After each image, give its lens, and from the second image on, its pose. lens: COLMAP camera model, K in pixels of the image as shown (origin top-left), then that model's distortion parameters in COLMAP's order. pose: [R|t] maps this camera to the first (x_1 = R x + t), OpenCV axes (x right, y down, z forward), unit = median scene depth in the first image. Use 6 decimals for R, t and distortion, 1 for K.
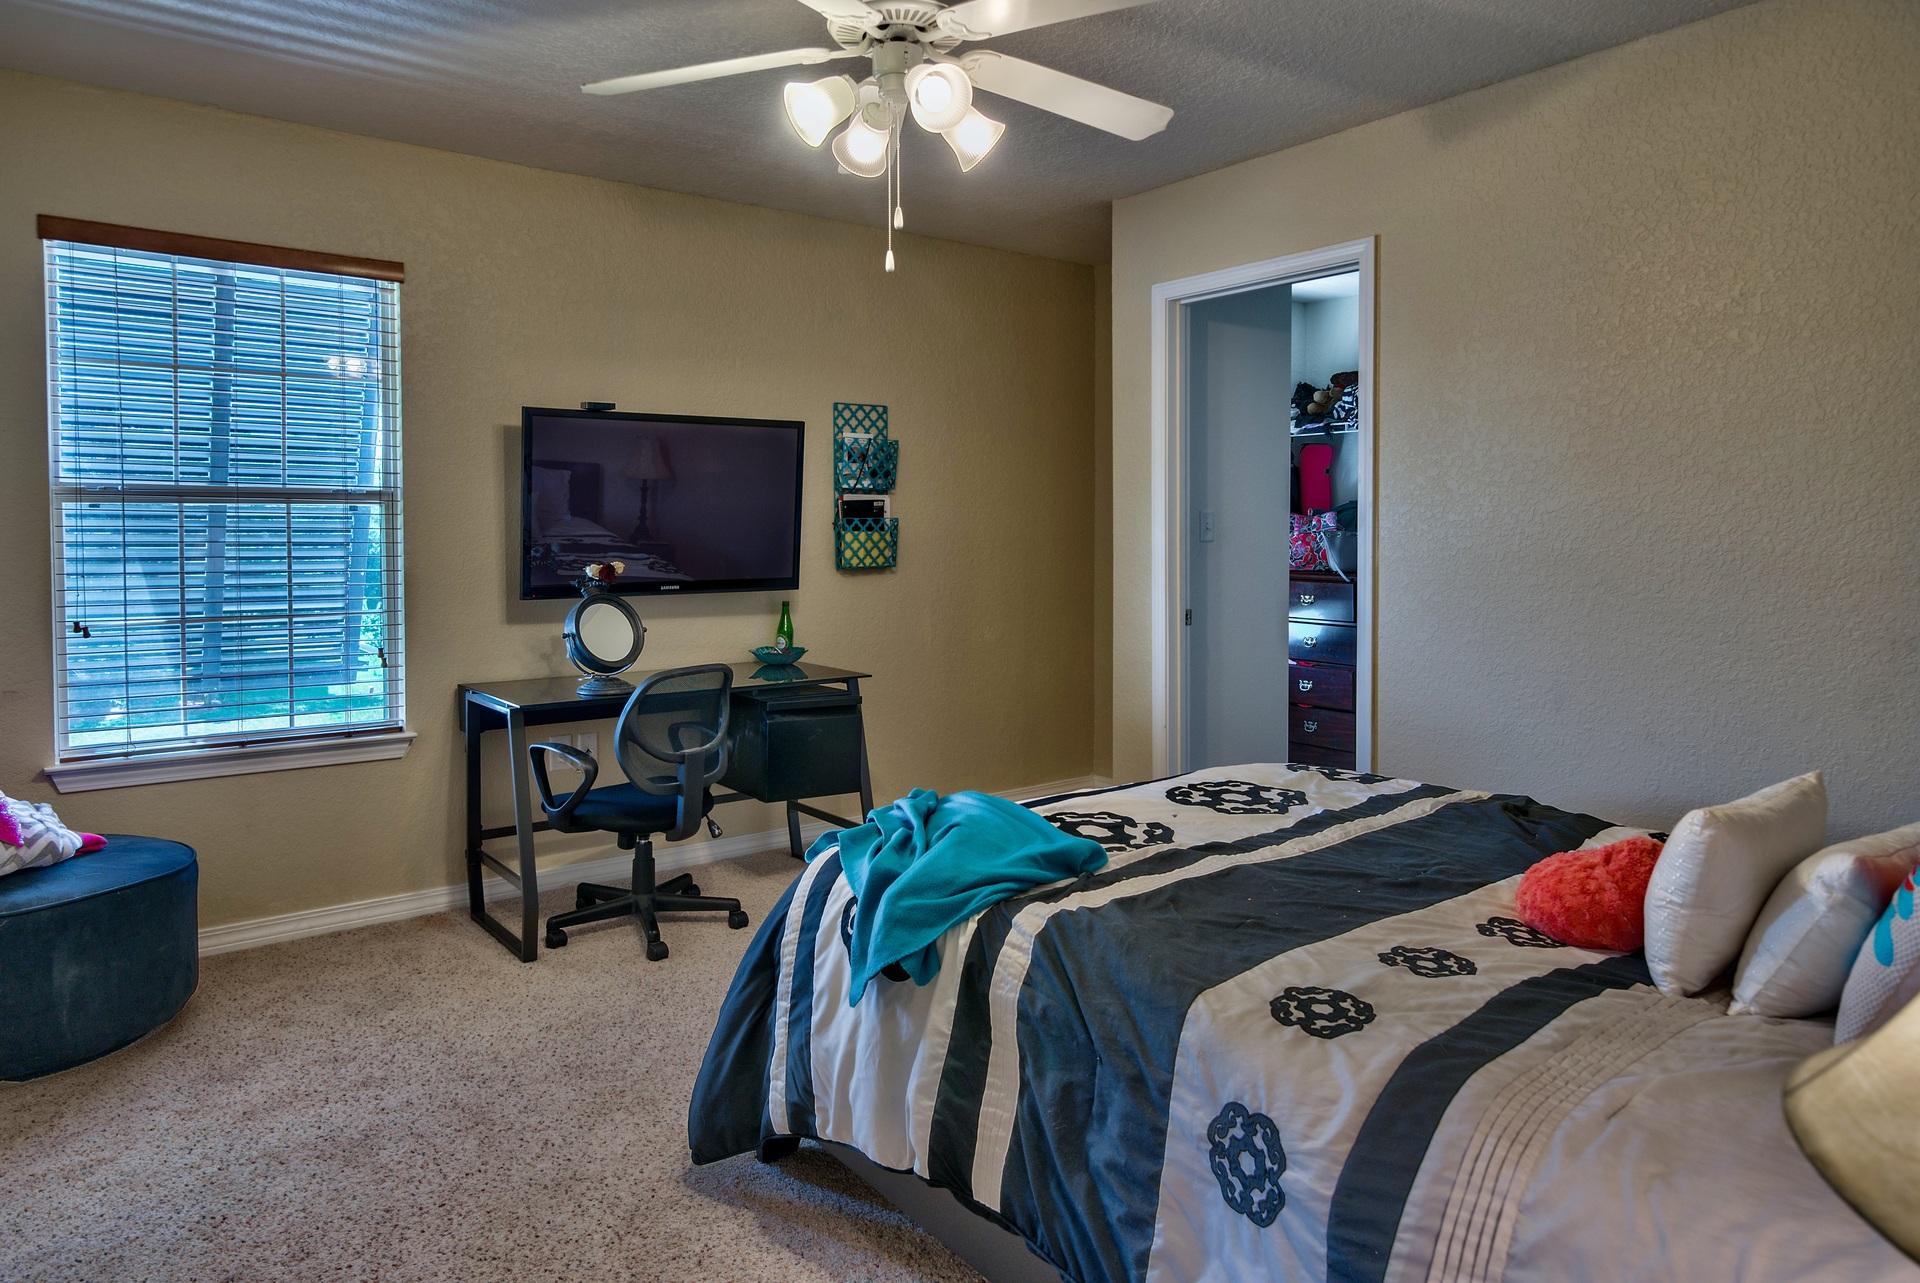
lens RADIAL K [[1205.2, 0, 956.6], [0, 1205.2, 636.0], [0, 0, 1]] dist [0.025340, 0.000627]
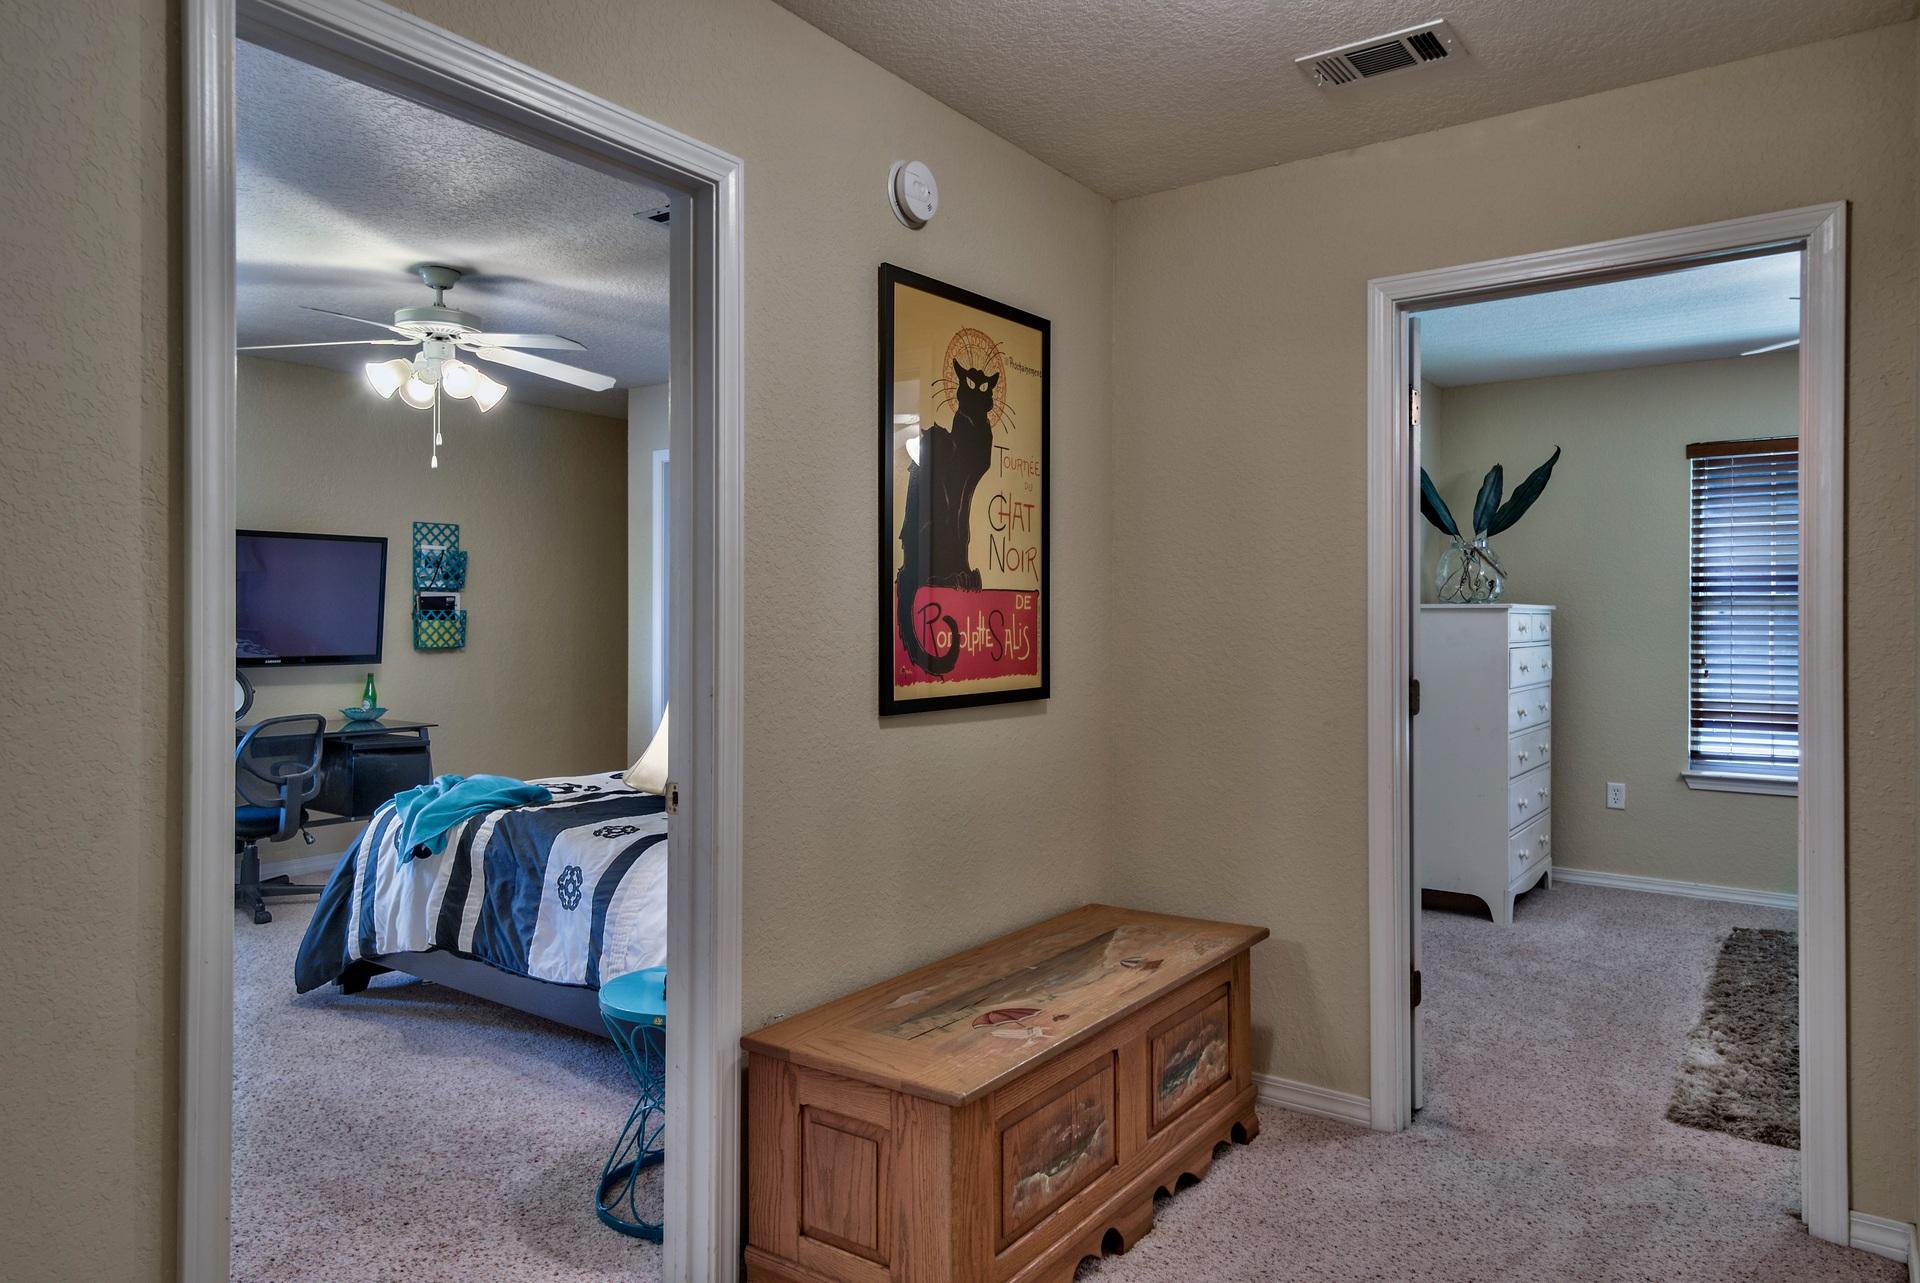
lens RADIAL K [[1242.1, 0, 964.2], [0, 1242.1, 644.8], [0, 0, 1]] dist [0.009265, 0.001280]
pose [[0.956857, 0.002504, 0.290548, 0.157067], [0.017632, 0.997620, -0.066666, 0.080718], [-0.290023, 0.068913, 0.954535, -0.913568]]
